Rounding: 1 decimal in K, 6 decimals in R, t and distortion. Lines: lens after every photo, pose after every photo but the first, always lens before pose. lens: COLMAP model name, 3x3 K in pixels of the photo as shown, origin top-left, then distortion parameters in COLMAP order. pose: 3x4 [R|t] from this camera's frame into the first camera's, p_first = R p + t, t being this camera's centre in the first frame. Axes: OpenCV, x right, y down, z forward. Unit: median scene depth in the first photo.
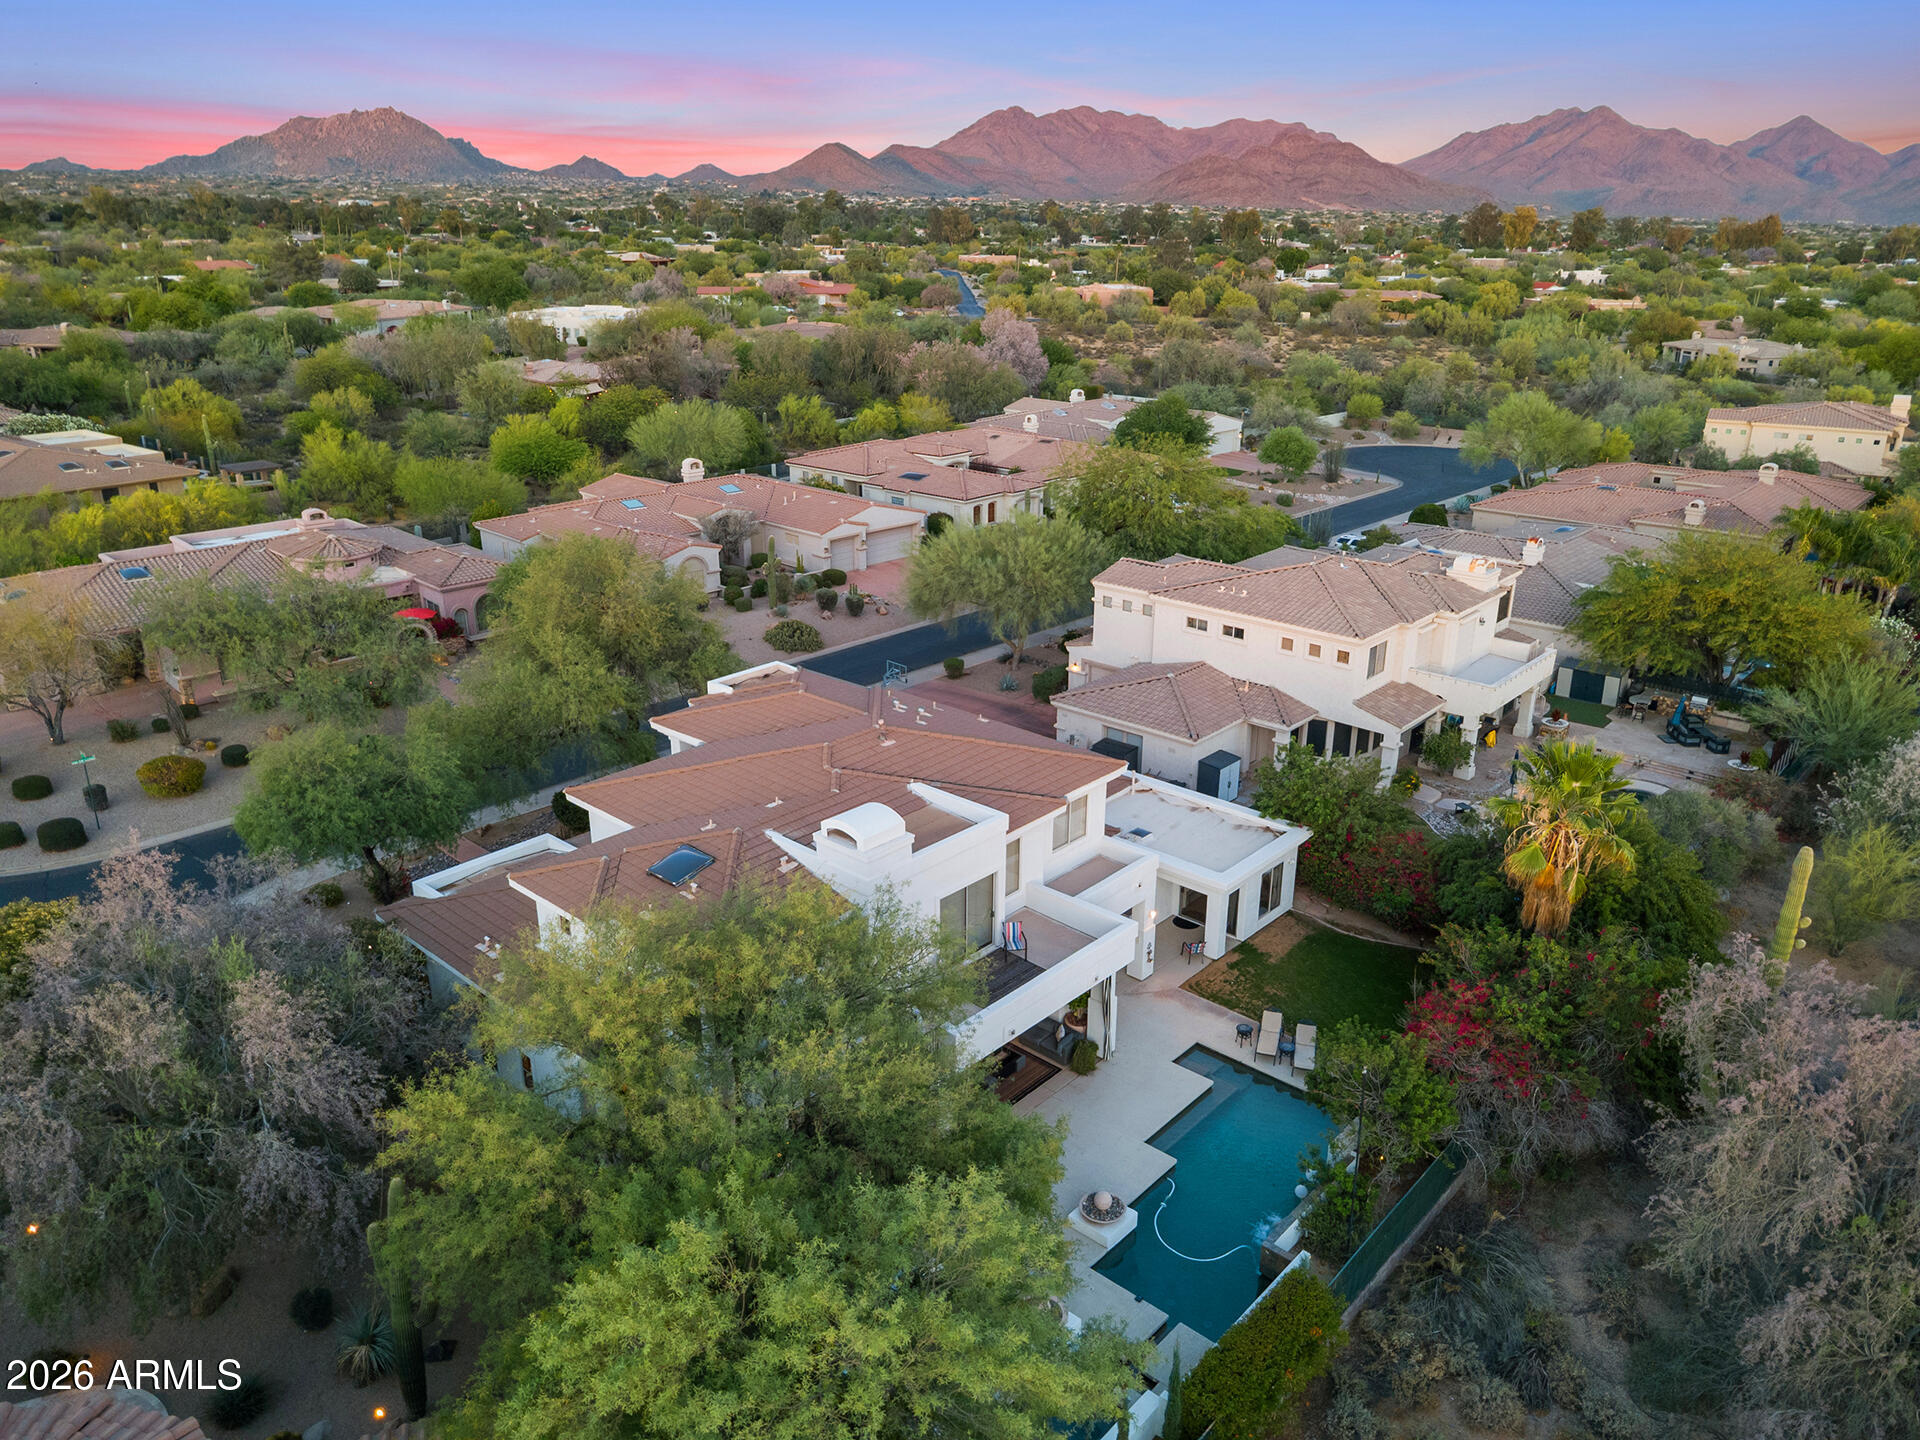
lens RADIAL K [[1366.6, 0, 960.0], [0, 1366.6, 720.0], [0, 0, 1]] dist [0.005099, 0.001106]
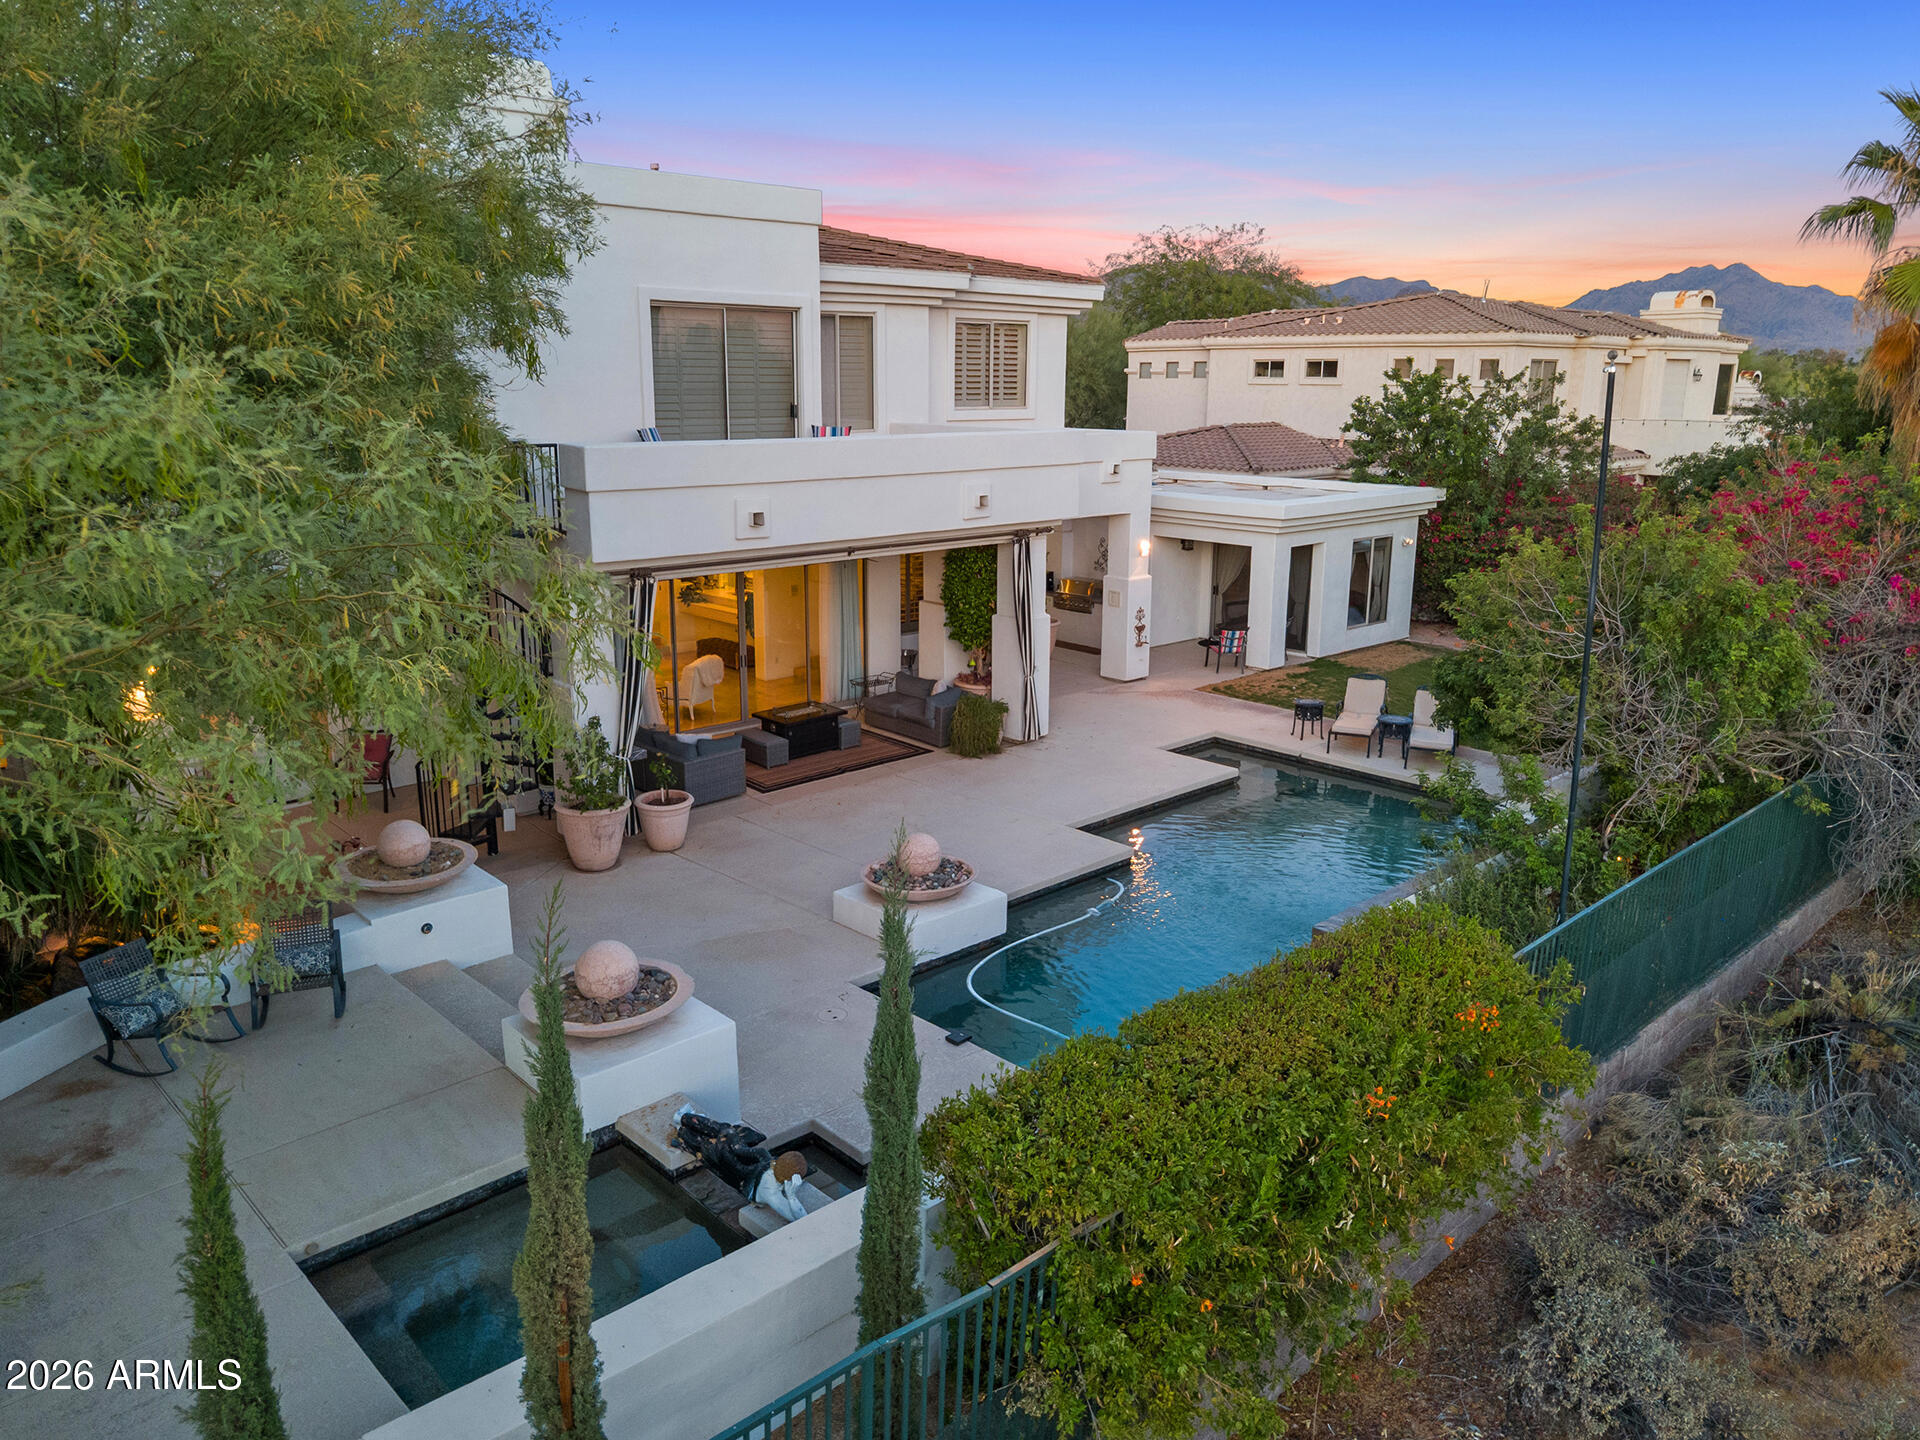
lens RADIAL K [[1366.6, 0, 960.0], [0, 1366.6, 720.0], [0, 0, 1]] dist [0.005099, 0.001106]
pose [[0.995939, 0.028057, -0.085547, 0.109001], [-0.038735, 0.991295, -0.125831, 0.264296], [0.081272, 0.128634, 0.988356, 0.435928]]
